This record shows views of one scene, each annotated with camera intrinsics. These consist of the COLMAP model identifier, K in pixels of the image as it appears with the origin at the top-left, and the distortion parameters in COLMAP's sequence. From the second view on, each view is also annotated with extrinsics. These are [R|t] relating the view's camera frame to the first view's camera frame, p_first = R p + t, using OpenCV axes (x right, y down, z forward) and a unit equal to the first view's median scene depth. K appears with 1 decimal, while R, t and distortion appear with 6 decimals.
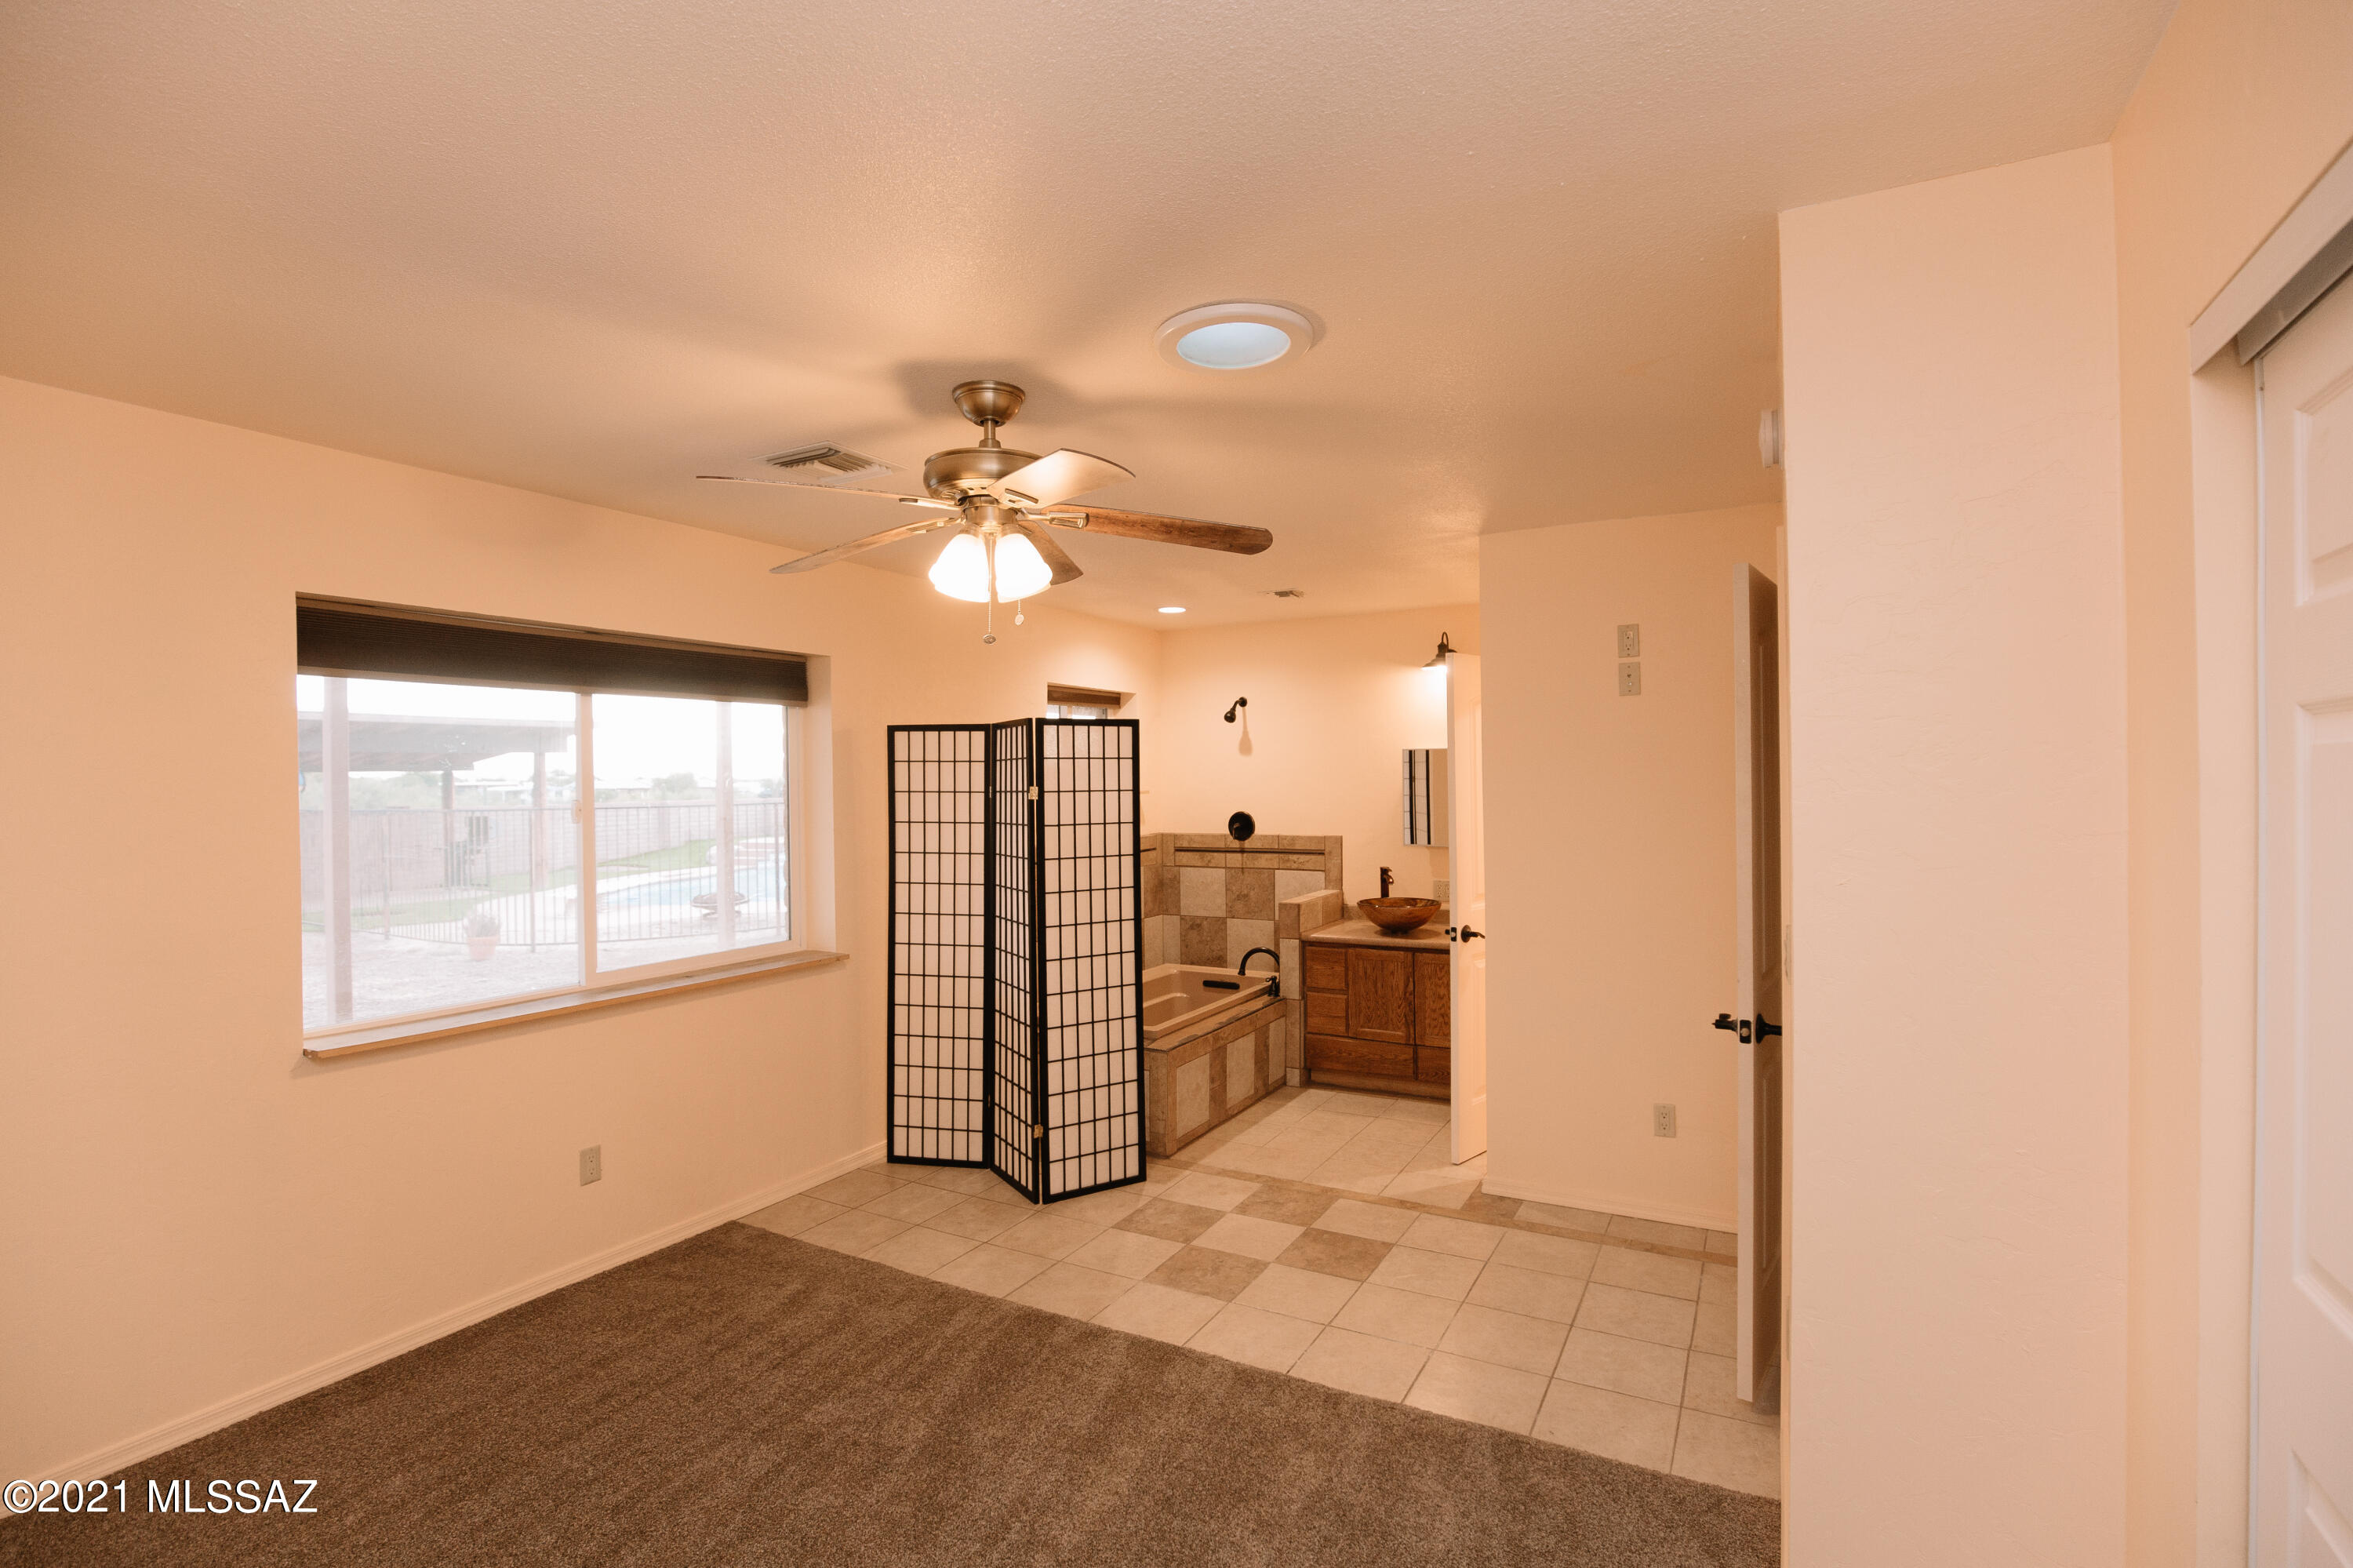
lens RADIAL K [[1094.9, 0, 1165.8], [0, 1094.9, 782.5], [0, 0, 1]] dist [-0.039195, 0.009581]
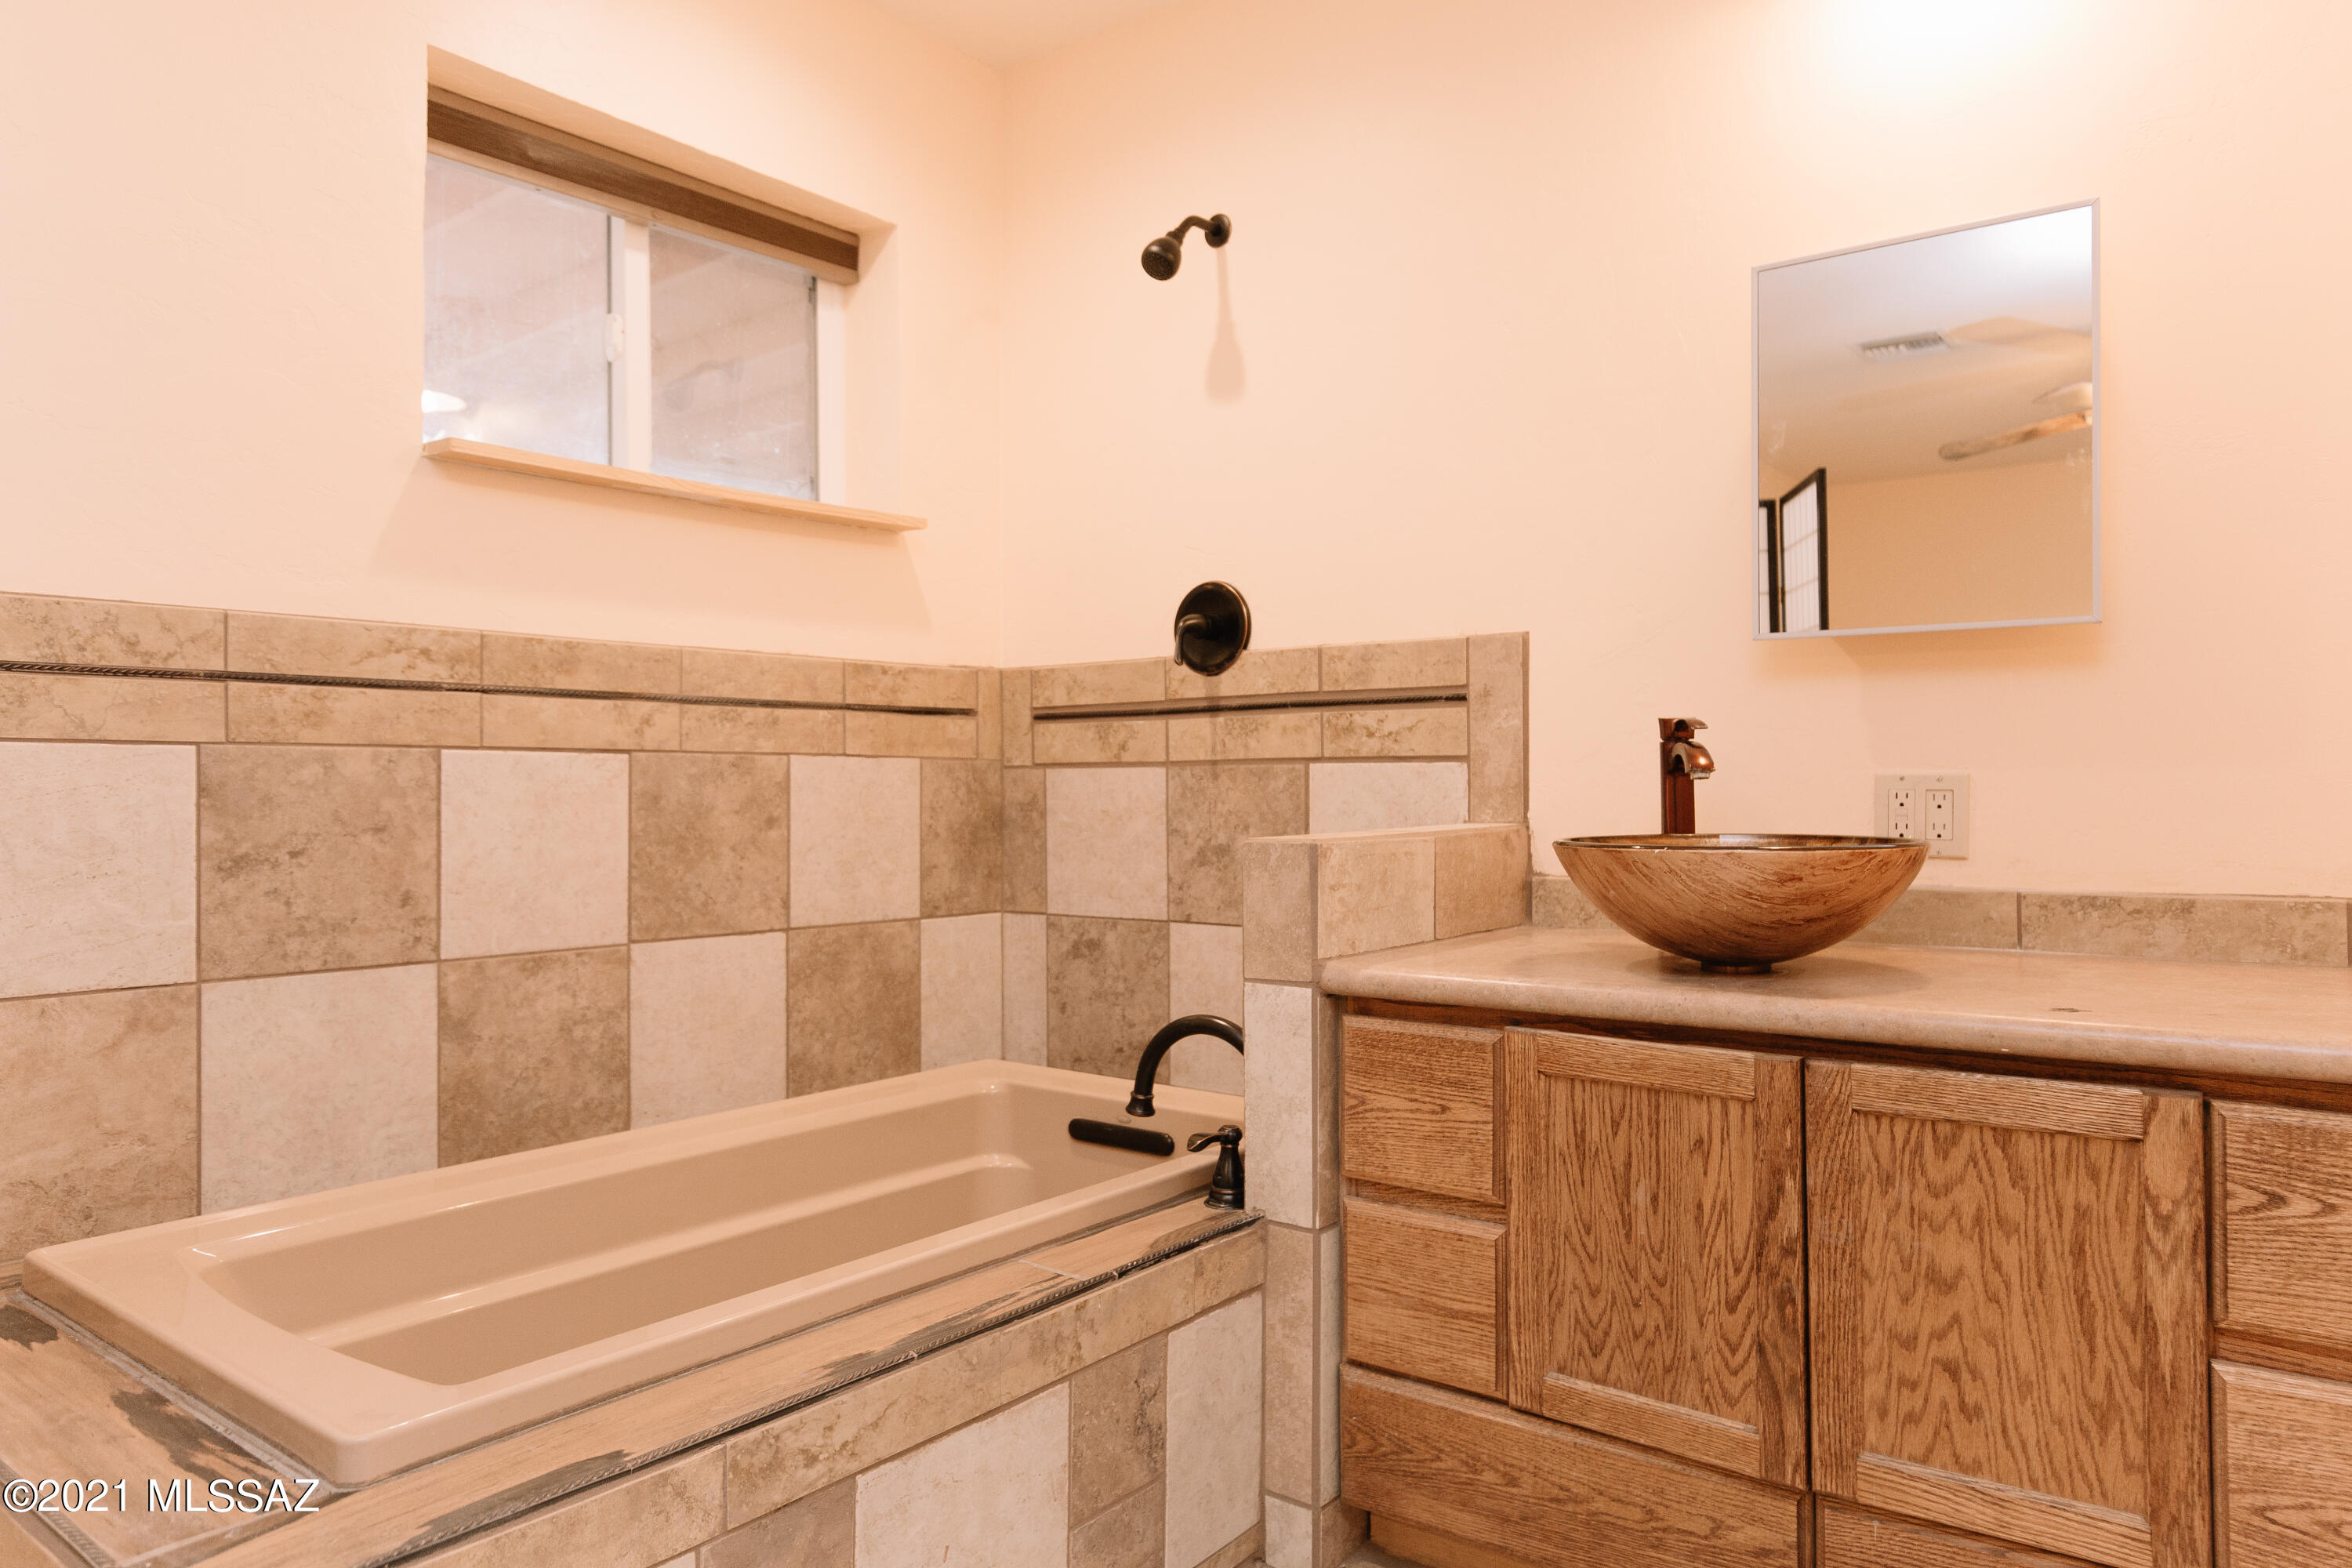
lens RADIAL K [[1528.4, 0, 1168.3], [0, 1528.4, 792.4], [0, 0, 1]] dist [0.000477, 0.001318]
pose [[0.988572, 0.007174, -0.150577, 0.138512], [-0.006824, 0.999973, 0.002840, 0.096481], [0.150594, -0.001780, 0.988594, 0.638128]]
